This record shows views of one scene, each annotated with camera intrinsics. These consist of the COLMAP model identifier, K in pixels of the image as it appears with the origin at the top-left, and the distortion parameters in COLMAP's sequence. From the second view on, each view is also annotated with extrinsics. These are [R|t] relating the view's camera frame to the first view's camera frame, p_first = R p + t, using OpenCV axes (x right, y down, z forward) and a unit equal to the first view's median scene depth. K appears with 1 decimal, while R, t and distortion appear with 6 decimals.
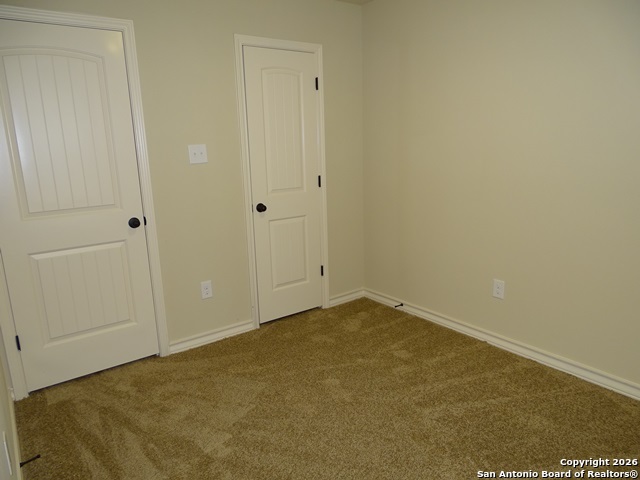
lens RADIAL K [[464.1, 0, 320.0], [0, 464.1, 240.0], [0, 0, 1]] dist [0.008116, 0.001561]
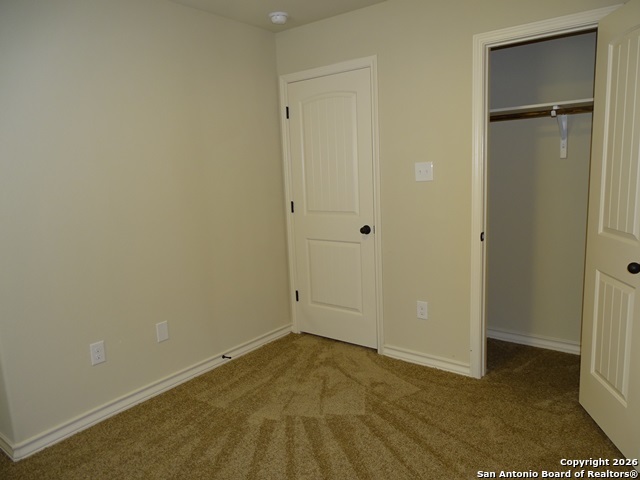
lens RADIAL K [[464.1, 0, 320.0], [0, 464.1, 240.0], [0, 0, 1]] dist [0.008116, 0.001561]
pose [[0.262273, 0.174881, -0.949015, 0.683237], [-0.166175, 0.976935, 0.134101, -0.150141], [0.950578, 0.122532, 0.285284, 0.569615]]
